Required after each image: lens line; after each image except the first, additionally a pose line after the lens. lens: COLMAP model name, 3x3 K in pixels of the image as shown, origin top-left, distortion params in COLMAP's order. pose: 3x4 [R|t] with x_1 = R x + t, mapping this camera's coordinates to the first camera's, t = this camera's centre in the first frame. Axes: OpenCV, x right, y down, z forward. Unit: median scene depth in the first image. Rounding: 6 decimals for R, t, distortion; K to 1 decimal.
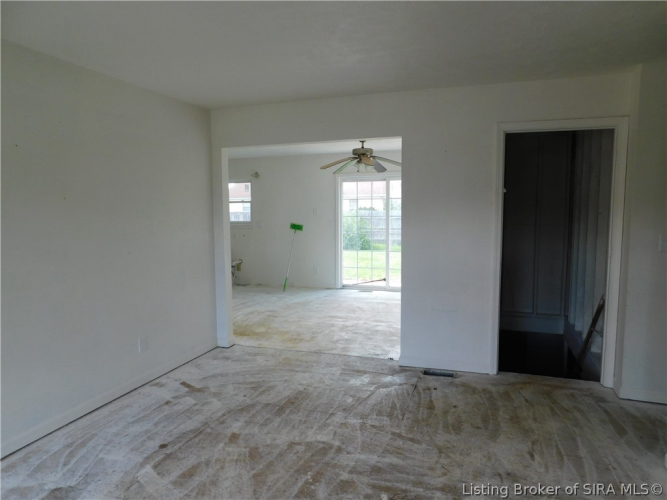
lens RADIAL K [[459.5, 0, 333.5], [0, 459.5, 250.0], [0, 0, 1]] dist [-0.032582, 0.046385]
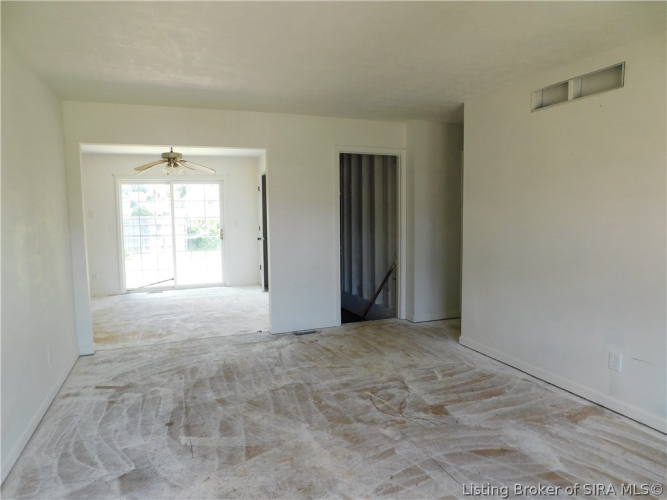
lens RADIAL K [[459.5, 0, 333.5], [0, 459.5, 250.0], [0, 0, 1]] dist [-0.032582, 0.046385]
pose [[0.756732, -0.055817, 0.651338, -0.596734], [0.068095, 0.997658, 0.006382, 0.035006], [-0.650169, 0.039523, 0.758761, -0.055715]]
